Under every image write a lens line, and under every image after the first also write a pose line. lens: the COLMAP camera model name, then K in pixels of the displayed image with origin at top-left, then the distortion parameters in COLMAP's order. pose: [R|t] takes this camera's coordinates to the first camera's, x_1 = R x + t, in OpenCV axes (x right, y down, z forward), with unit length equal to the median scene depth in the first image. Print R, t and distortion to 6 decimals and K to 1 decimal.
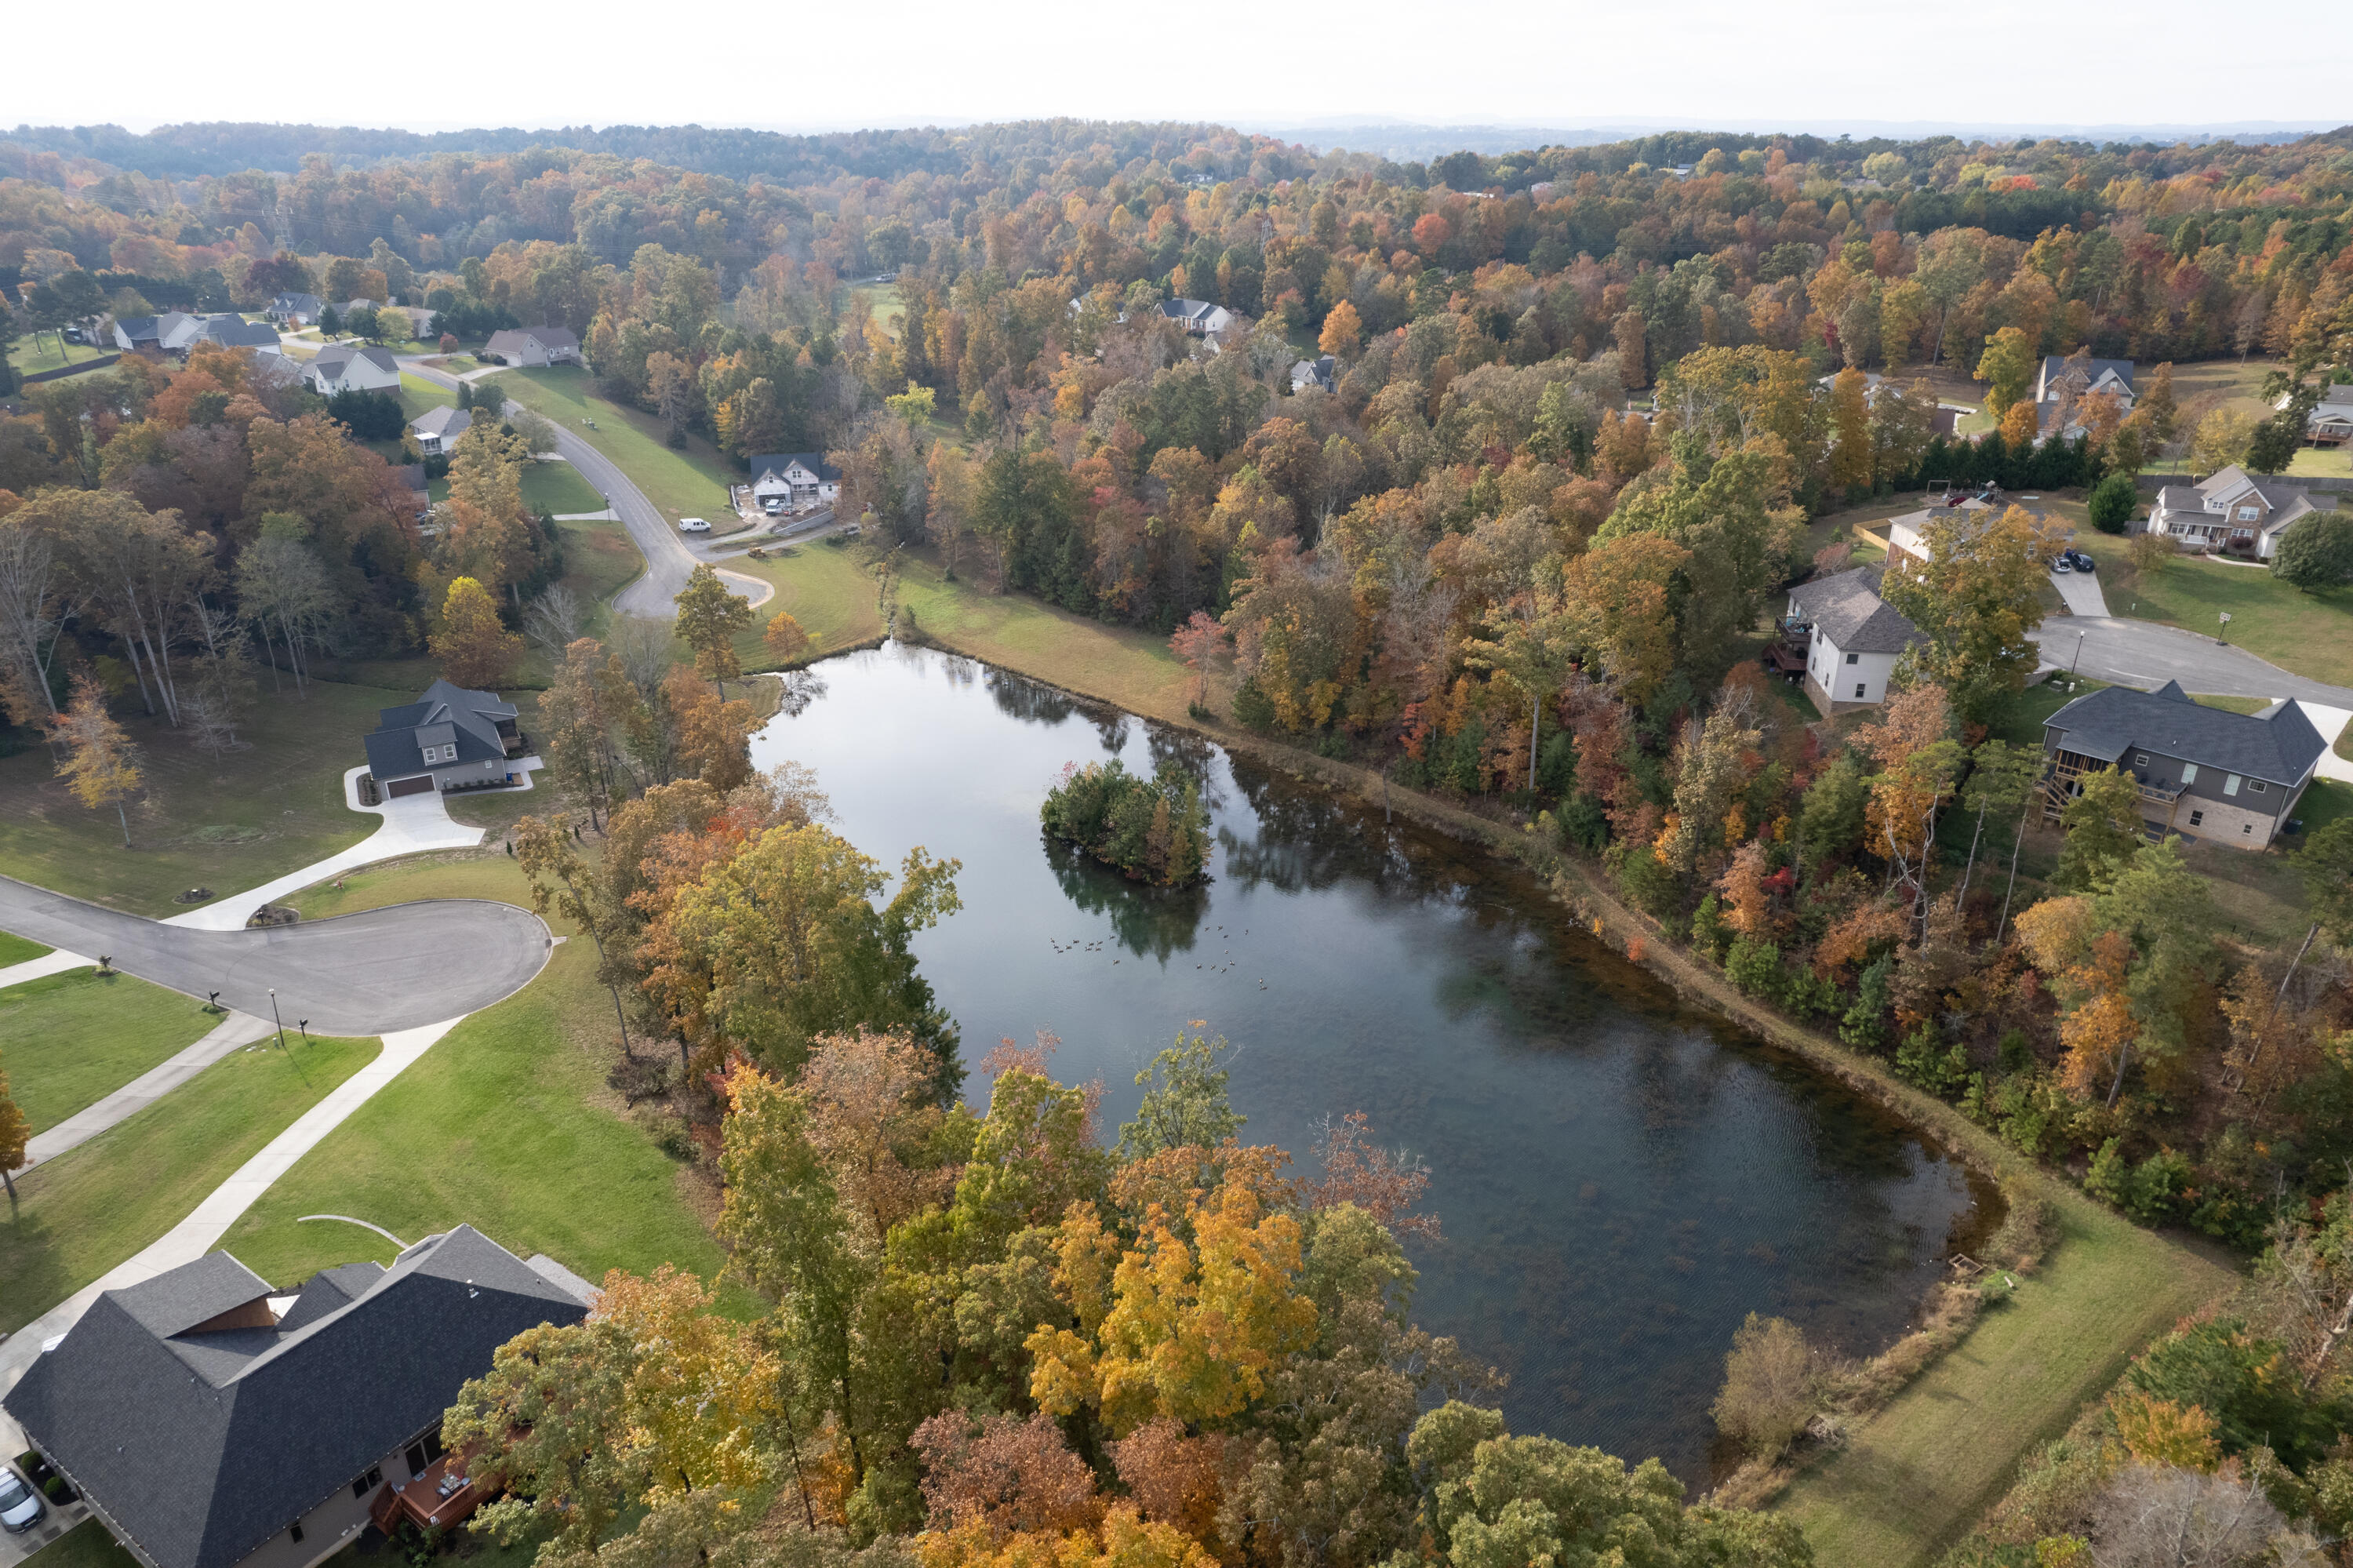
lens RADIAL K [[1510.3, 0, 1180.4], [0, 1510.3, 770.4], [0, 0, 1]] dist [-0.086005, 0.081326]
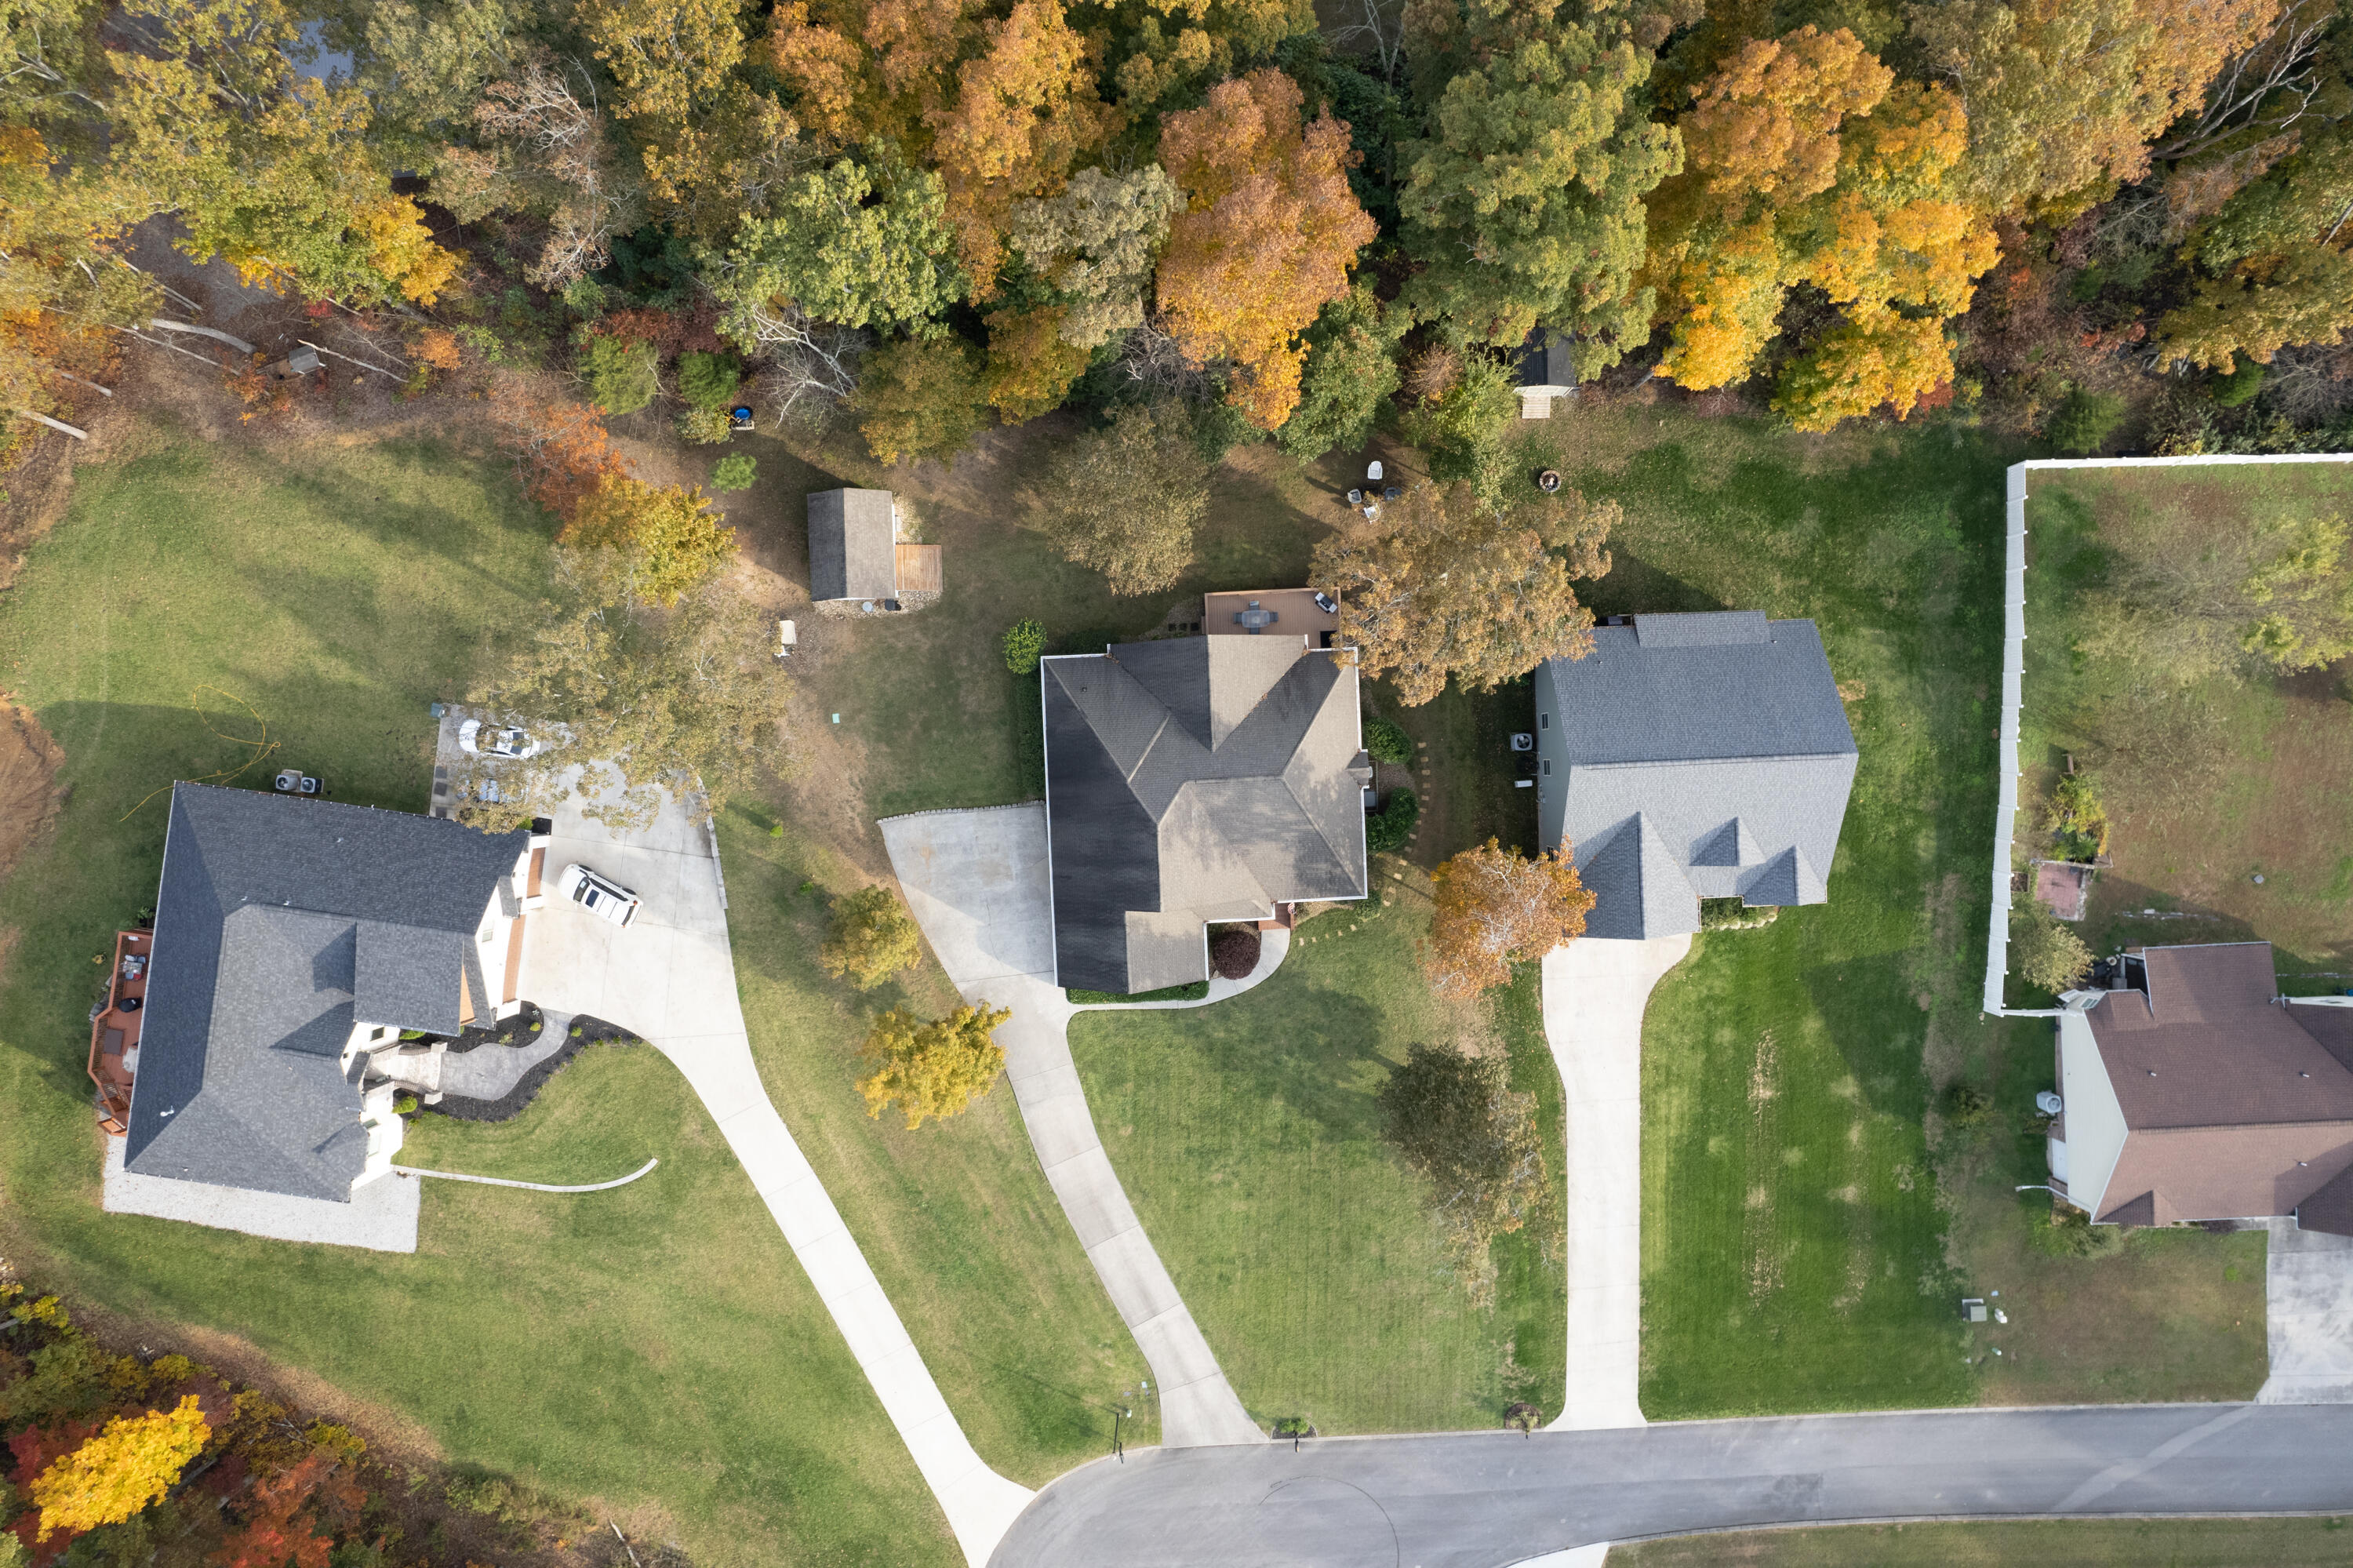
lens RADIAL K [[1510.3, 0, 1180.4], [0, 1510.3, 770.4], [0, 0, 1]] dist [-0.086005, 0.081326]
pose [[-0.899130, 0.437666, -0.003727, -0.397989], [-0.179518, -0.361005, 0.915122, -0.192012], [0.399172, 0.823483, 0.403159, 0.237301]]
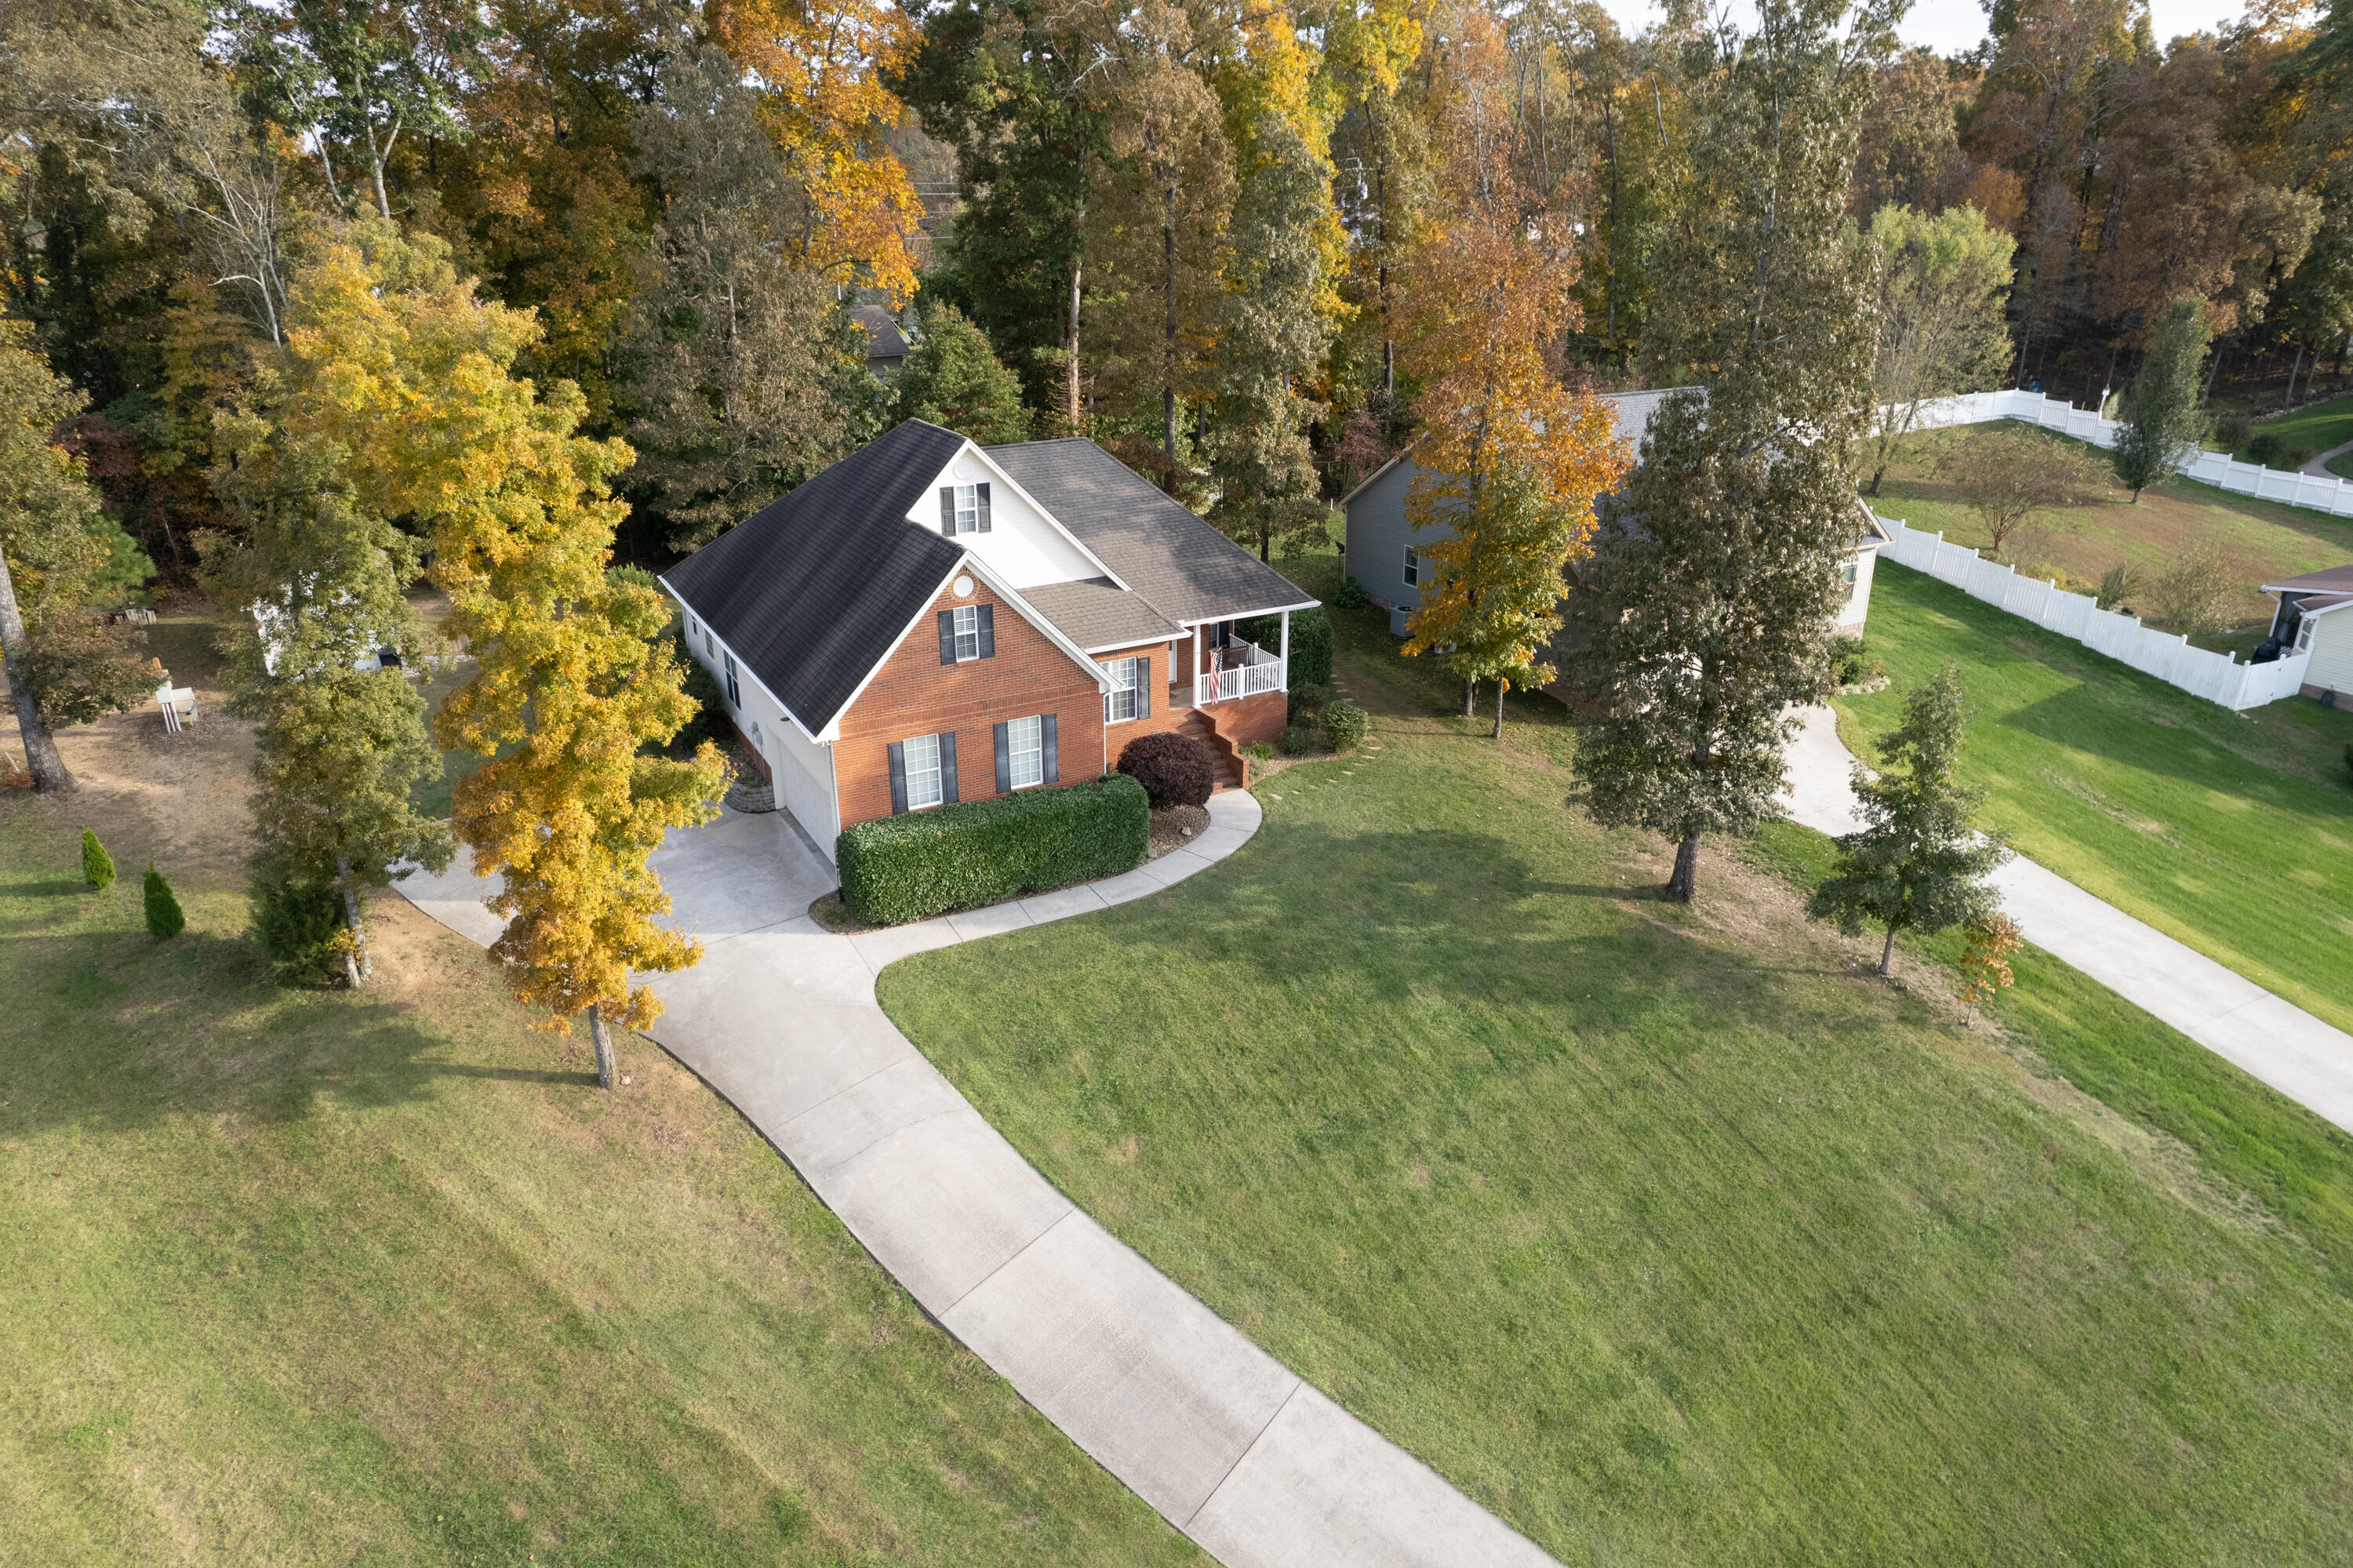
lens RADIAL K [[1510.3, 0, 1180.4], [0, 1510.3, 770.4], [0, 0, 1]] dist [-0.086005, 0.081326]
pose [[-0.608067, 0.293722, -0.737551, -0.268483], [-0.316083, 0.762656, 0.564311, 0.009726], [0.728249, 0.576266, -0.370905, 0.479660]]
